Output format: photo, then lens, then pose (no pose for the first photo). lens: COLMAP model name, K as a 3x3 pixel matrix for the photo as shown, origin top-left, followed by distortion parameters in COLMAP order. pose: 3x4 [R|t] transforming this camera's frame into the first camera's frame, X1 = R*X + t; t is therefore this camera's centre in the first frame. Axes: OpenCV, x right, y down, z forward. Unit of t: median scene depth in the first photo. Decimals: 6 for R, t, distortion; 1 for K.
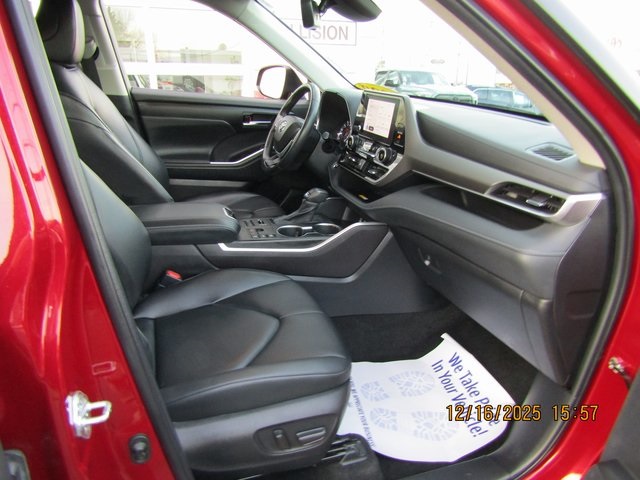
lens RADIAL K [[474.5, 0, 321.3], [0, 474.5, 238.7], [0, 0, 1]] dist [-0.008796, 0.010010]
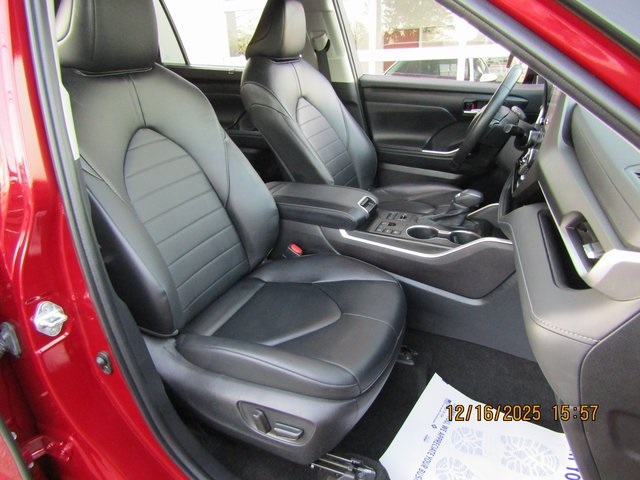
lens RADIAL K [[474.5, 0, 320.1], [0, 474.5, 240.7], [0, 0, 1]] dist [-0.008796, 0.010010]
pose [[0.723752, 0.203612, -0.659337, 0.386955], [-0.178954, 0.978170, 0.105635, -0.059450], [0.666452, 0.041537, 0.744390, 0.187952]]
